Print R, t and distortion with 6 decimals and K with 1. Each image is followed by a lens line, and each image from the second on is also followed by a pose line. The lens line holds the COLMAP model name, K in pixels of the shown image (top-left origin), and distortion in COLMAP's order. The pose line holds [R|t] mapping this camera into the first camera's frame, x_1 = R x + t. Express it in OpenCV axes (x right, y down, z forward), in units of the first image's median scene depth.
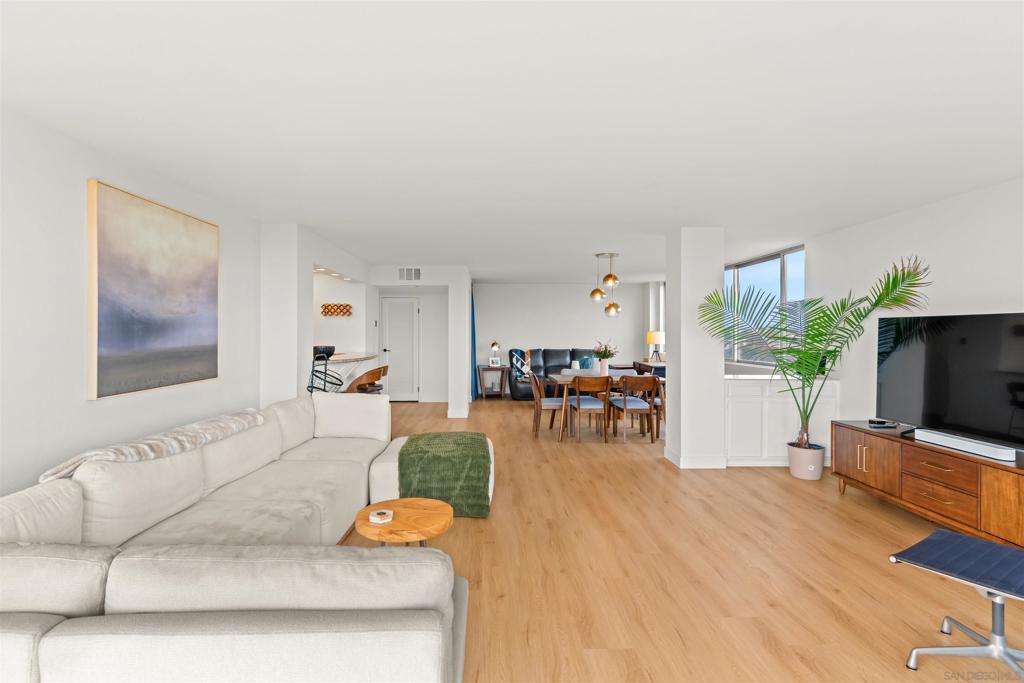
lens RADIAL K [[496.6, 0, 509.3], [0, 496.6, 333.4], [0, 0, 1]] dist [0.006766, -0.001011]
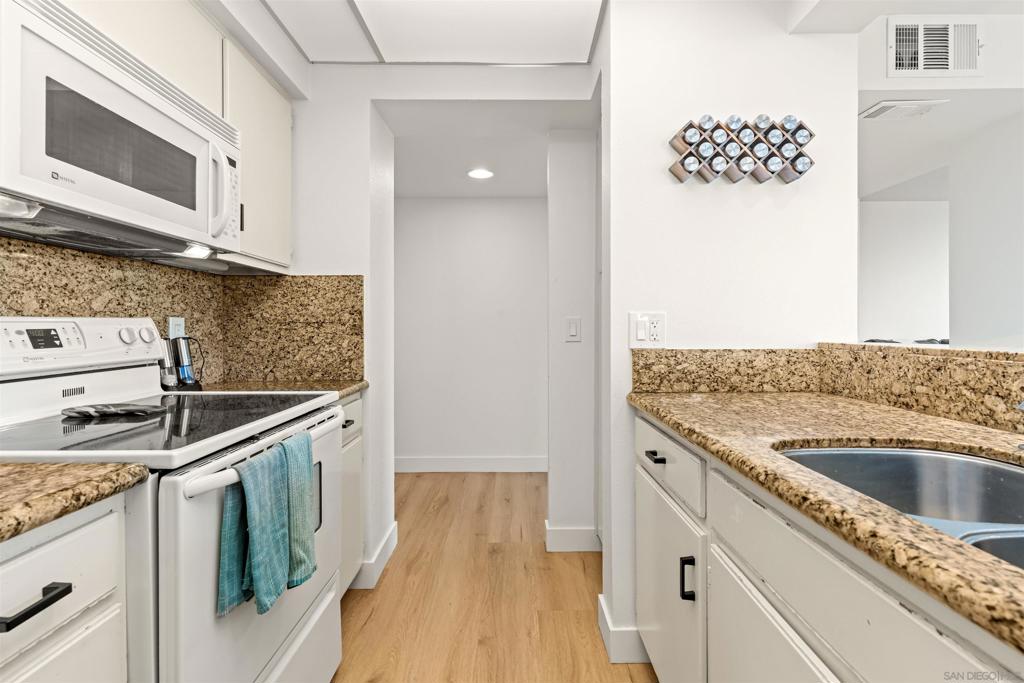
lens RADIAL K [[496.6, 0, 513.3], [0, 496.6, 333.9], [0, 0, 1]] dist [0.006766, -0.001011]
pose [[0.998708, -0.003107, -0.050728, -0.474301], [0.003294, 0.999988, 0.003609, 0.035844], [0.050716, -0.003771, 0.998706, 0.845129]]
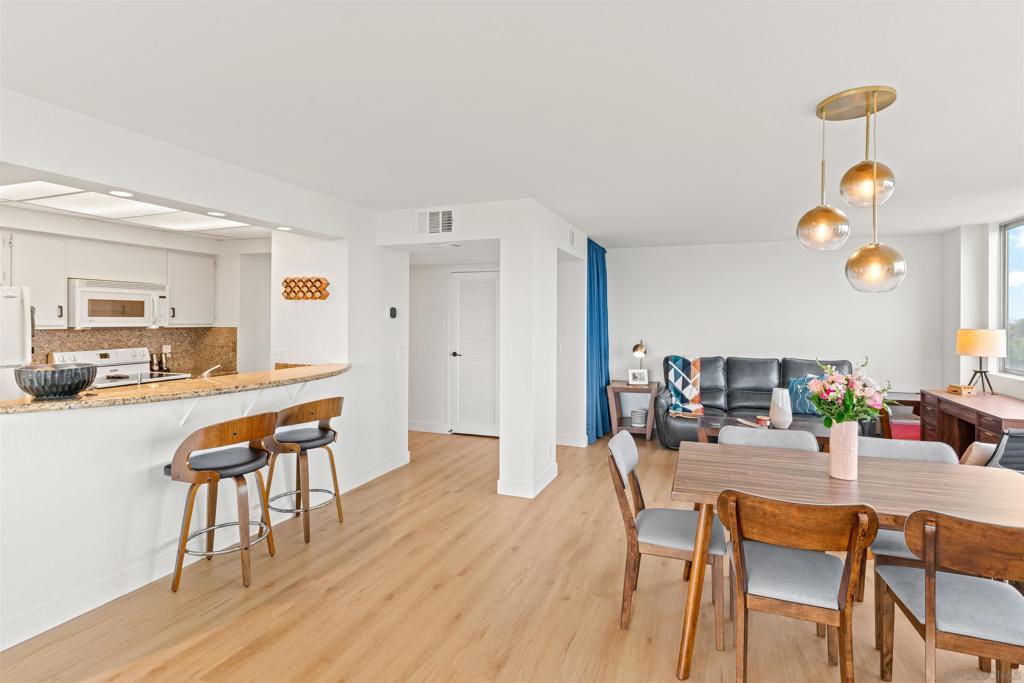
lens RADIAL K [[496.6, 0, 534.1], [0, 496.6, 318.9], [0, 0, 1]] dist [0.006766, -0.001011]
pose [[0.926834, 0.003822, -0.375452, 0.124803], [-0.007436, 0.999939, -0.008177, -0.010486], [0.375398, 0.010370, 0.926806, 0.617151]]
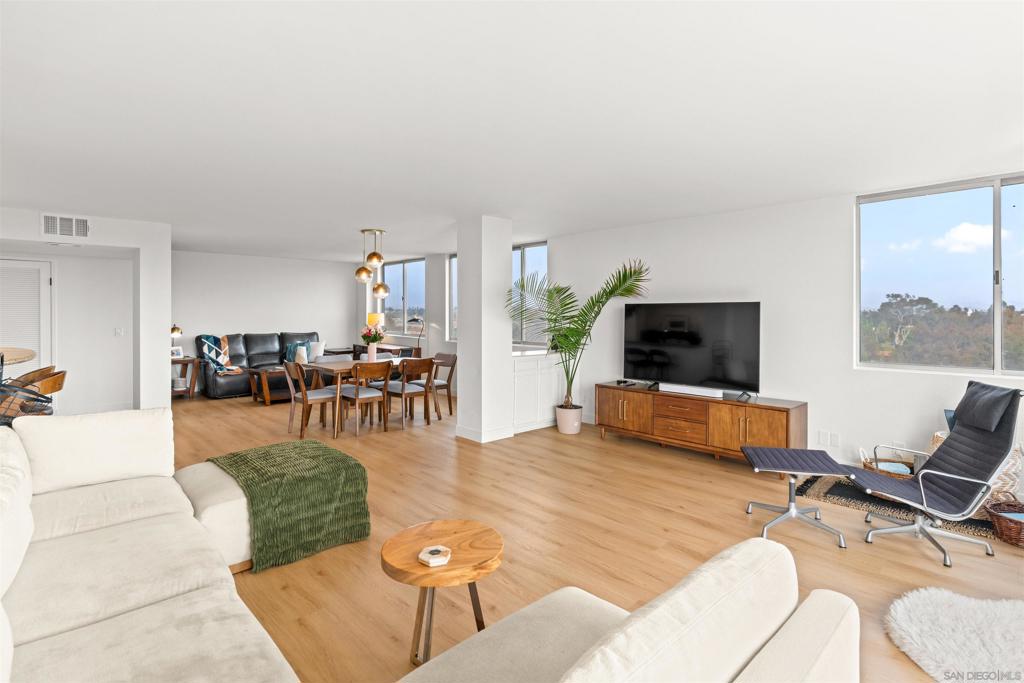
lens RADIAL K [[496.6, 0, 518.3], [0, 496.6, 317.5], [0, 0, 1]] dist [0.006766, -0.001011]
pose [[0.750596, -0.004193, 0.660748, -0.218729], [0.000609, 0.999984, 0.005654, -0.001132], [-0.660761, -0.003841, 0.750587, 0.113007]]
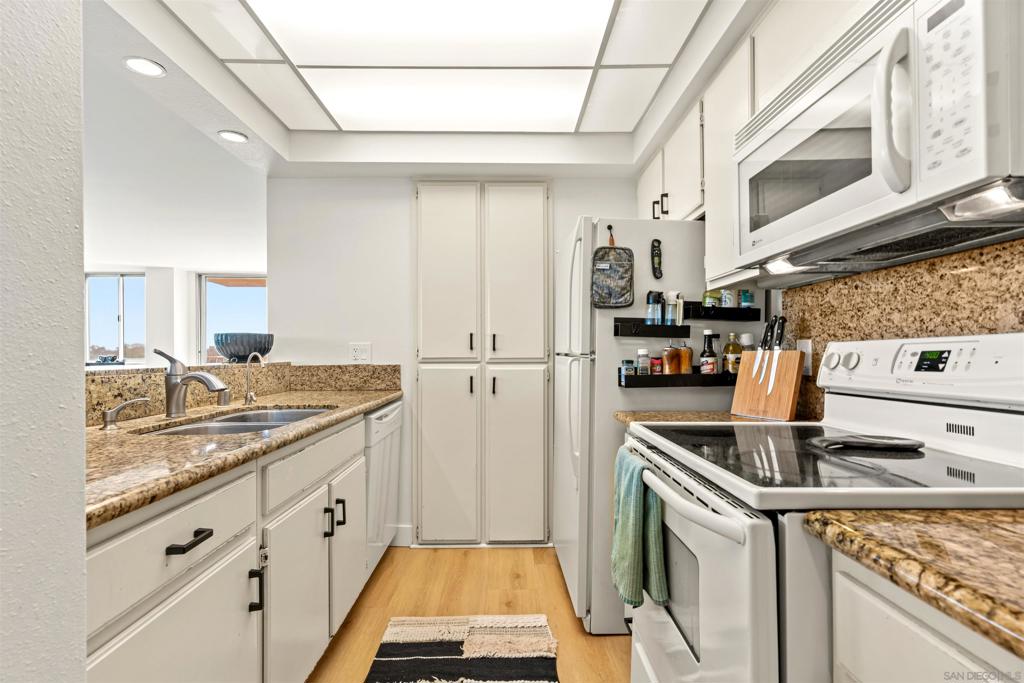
lens RADIAL K [[496.6, 0, 506.1], [0, 496.6, 345.1], [0, 0, 1]] dist [0.006766, -0.001011]
pose [[-0.999220, 0.001476, 0.039459, -0.520040], [0.001080, 0.999949, -0.010064, 0.033857], [-0.039472, -0.010014, -0.999171, 1.188529]]
